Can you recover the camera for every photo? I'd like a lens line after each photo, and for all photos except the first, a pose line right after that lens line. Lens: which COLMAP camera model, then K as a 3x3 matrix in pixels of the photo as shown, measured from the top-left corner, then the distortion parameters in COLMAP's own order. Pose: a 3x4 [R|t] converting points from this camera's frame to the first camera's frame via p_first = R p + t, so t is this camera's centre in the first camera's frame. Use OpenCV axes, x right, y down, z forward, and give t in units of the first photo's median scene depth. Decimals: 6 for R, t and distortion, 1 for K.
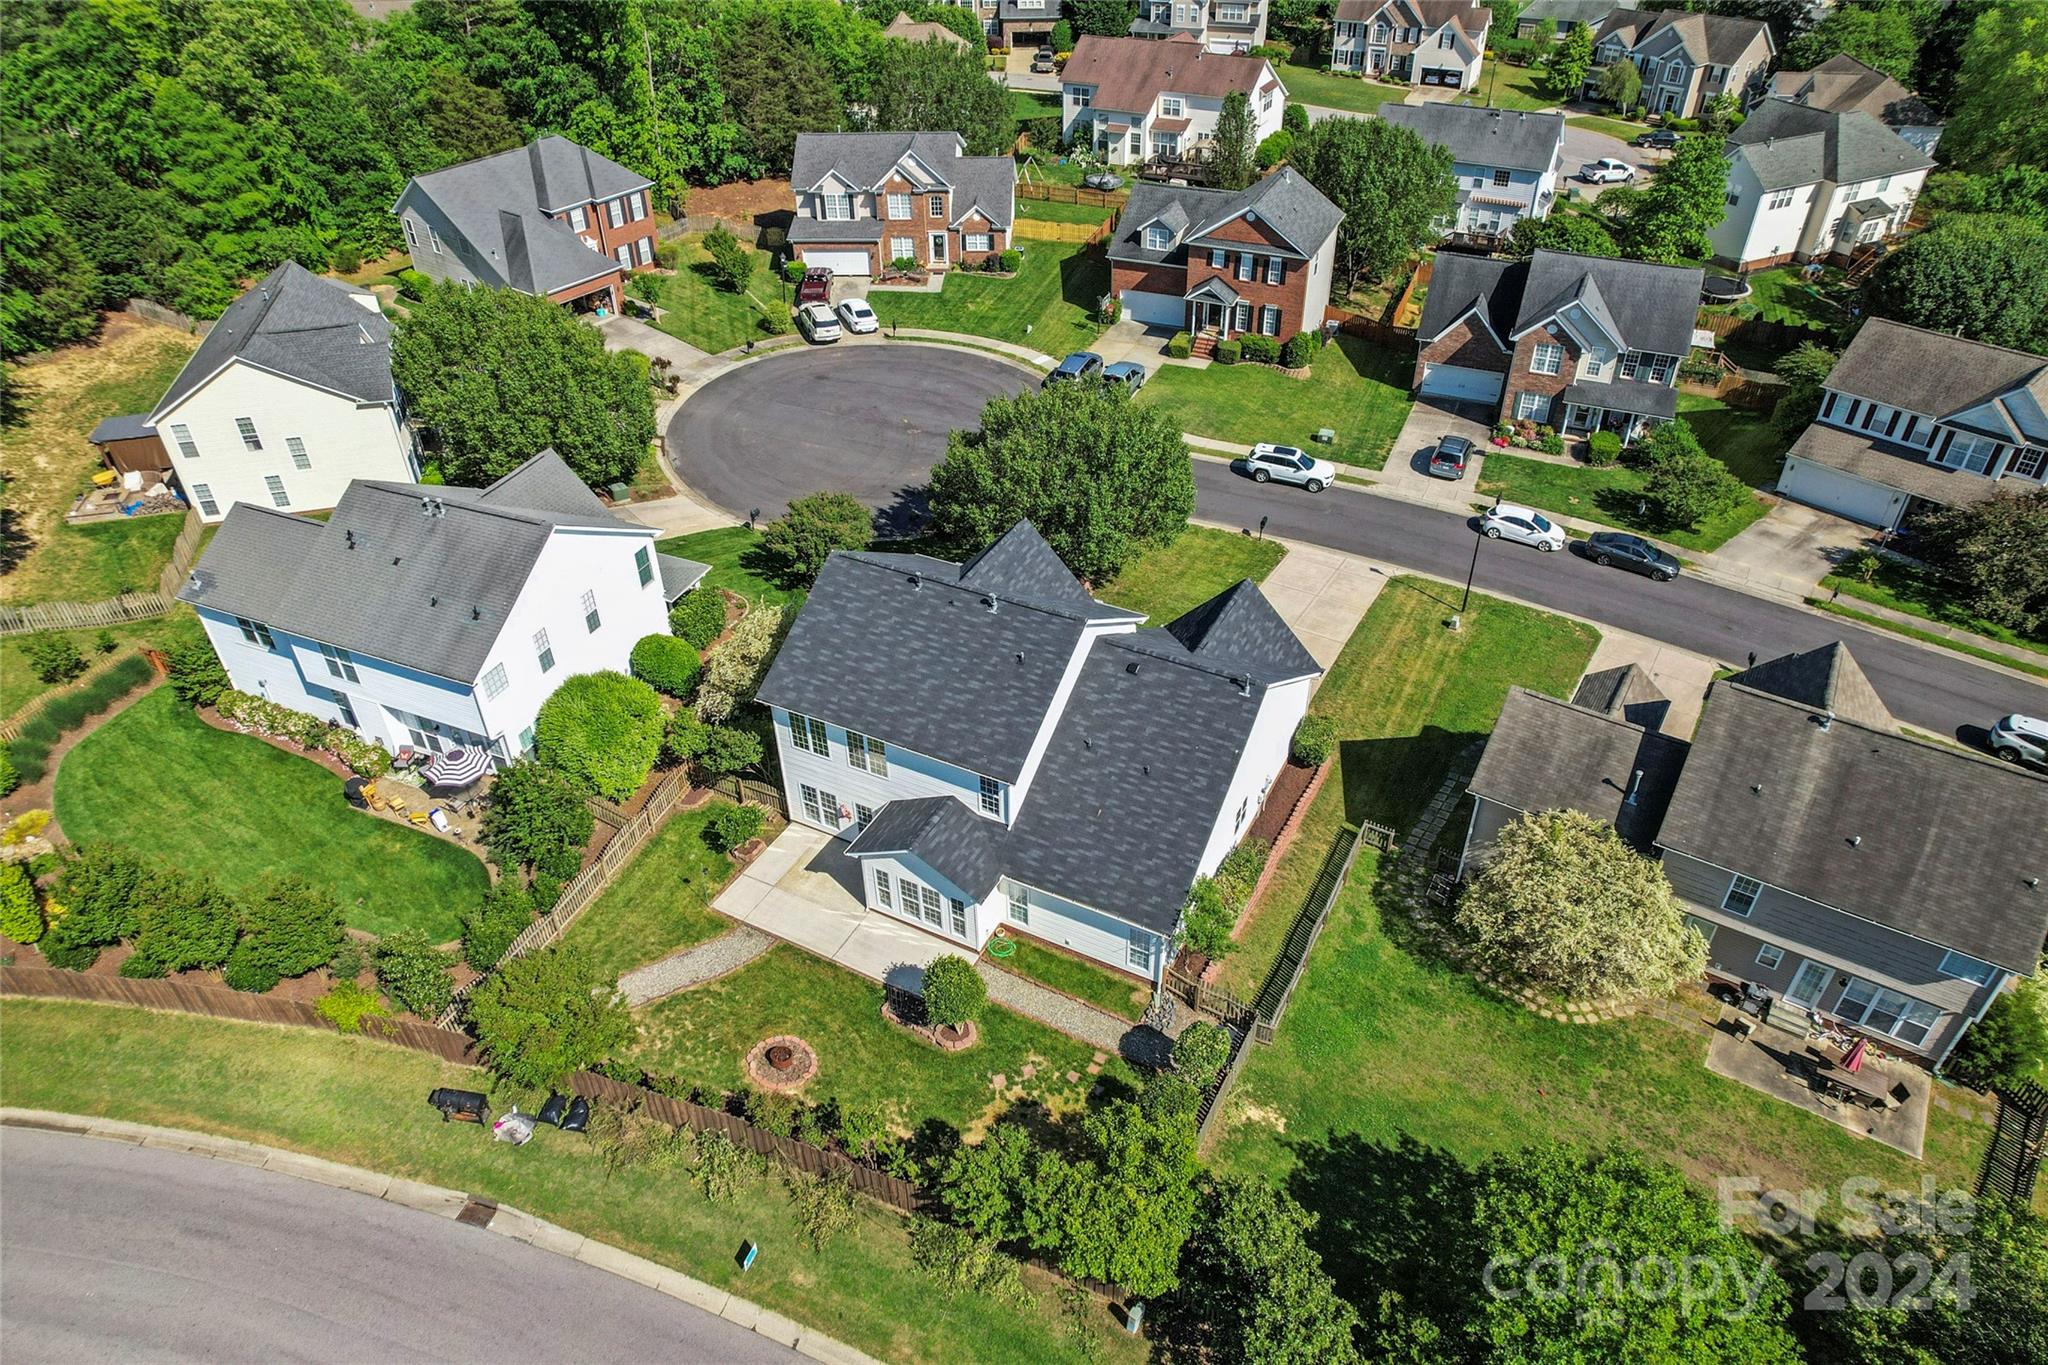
lens RADIAL K [[1315.4, 0, 1027.7], [0, 1315.4, 704.2], [0, 0, 1]] dist [-0.080433, 0.072444]
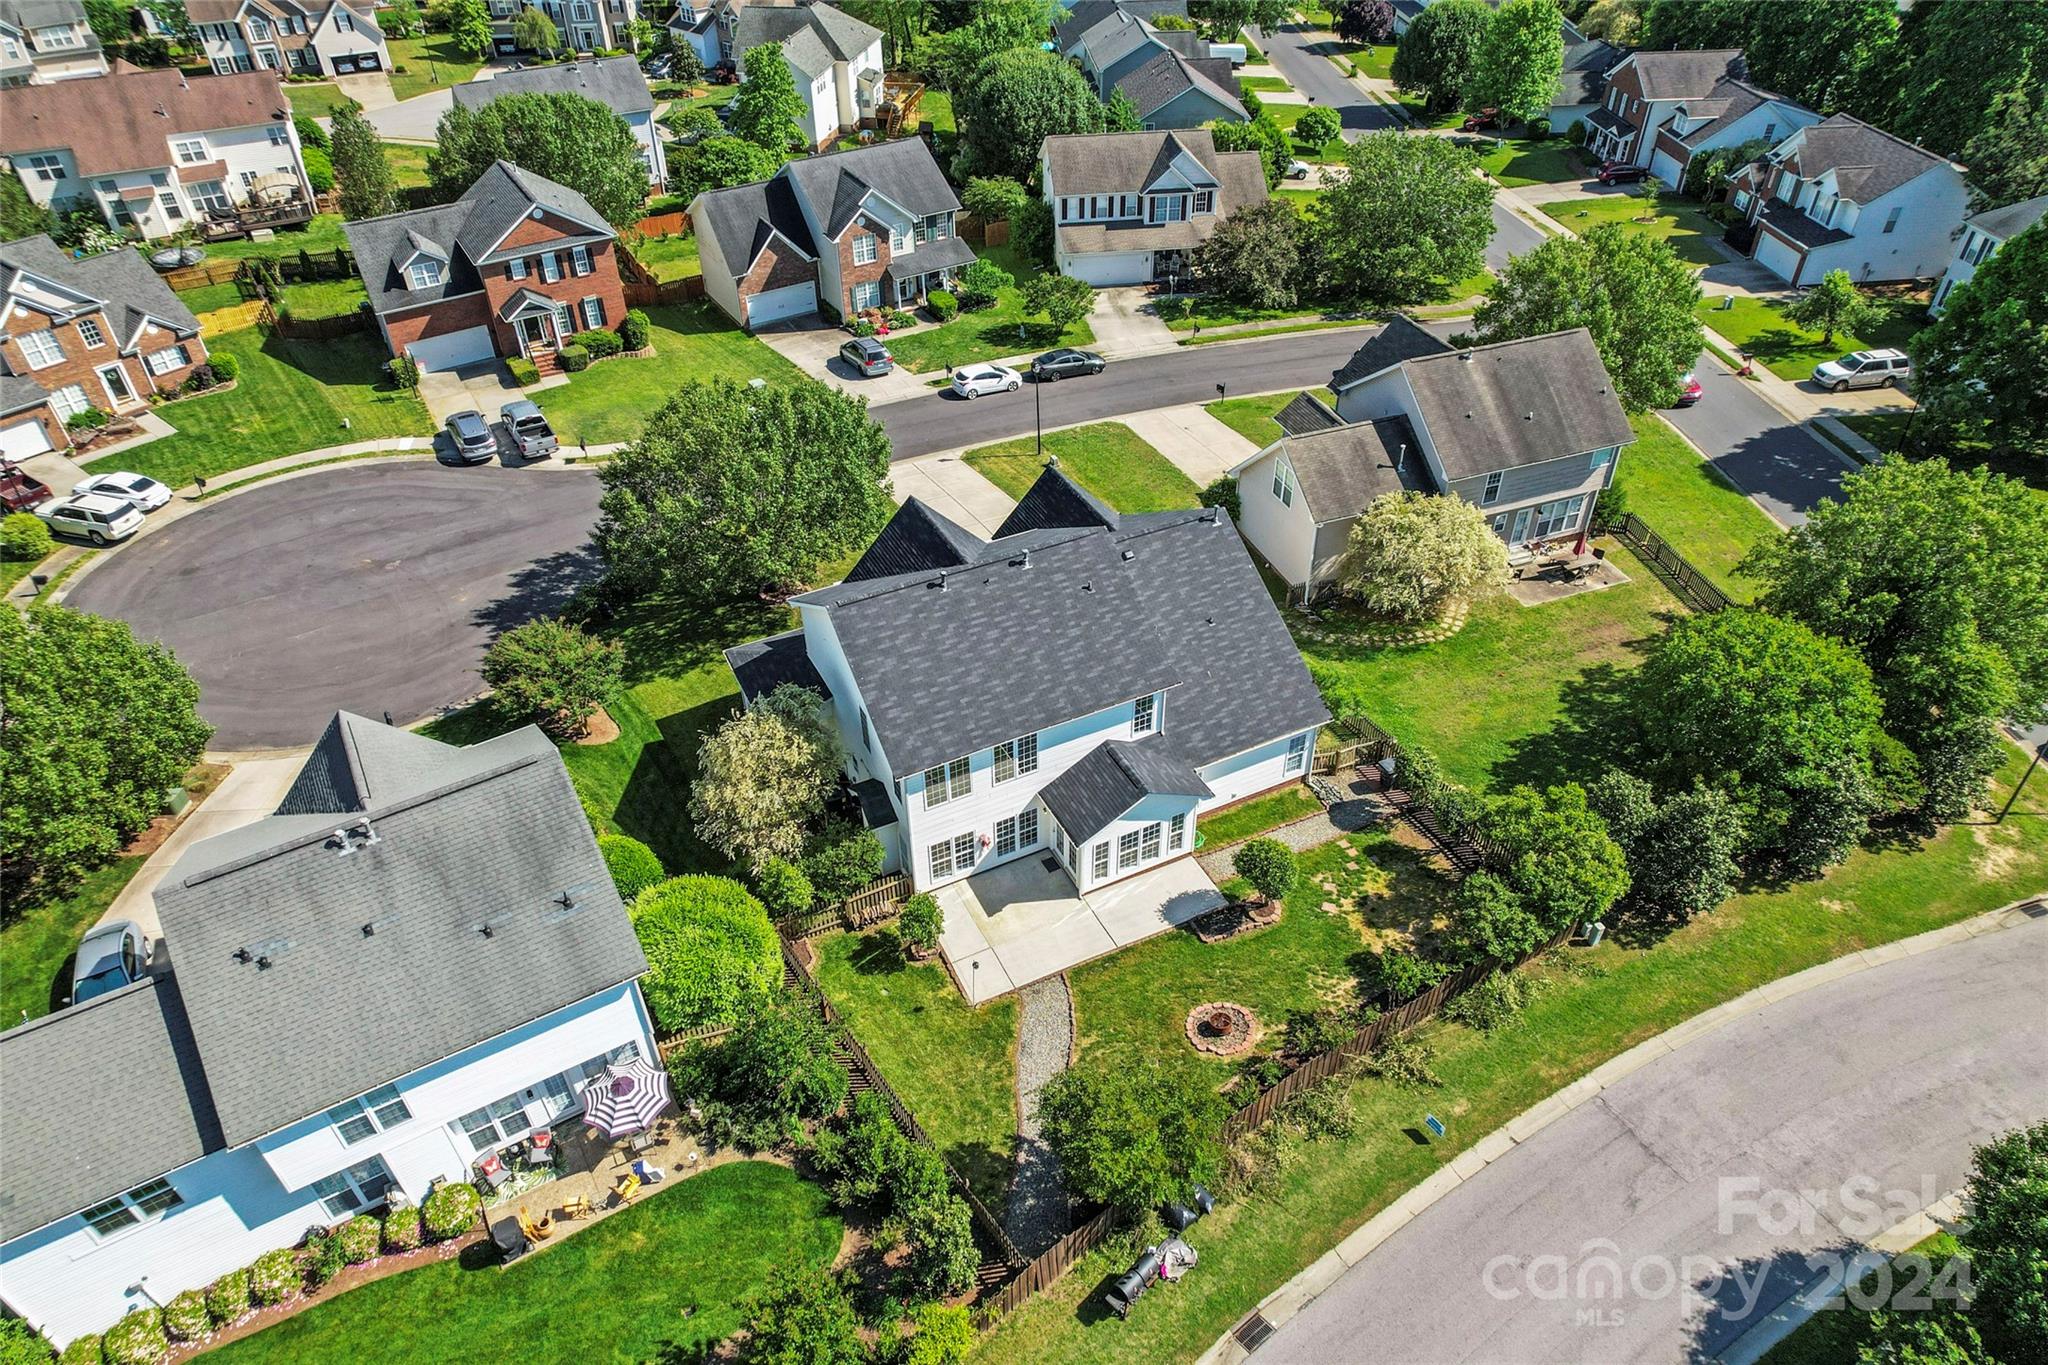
lens RADIAL K [[1315.4, 0, 1027.7], [0, 1315.4, 704.2], [0, 0, 1]] dist [-0.080433, 0.072444]
pose [[0.583533, -0.510029, 0.631948, -0.403555], [0.496703, 0.839802, 0.219133, -0.115004], [-0.642476, 0.186019, 0.743385, 0.163884]]
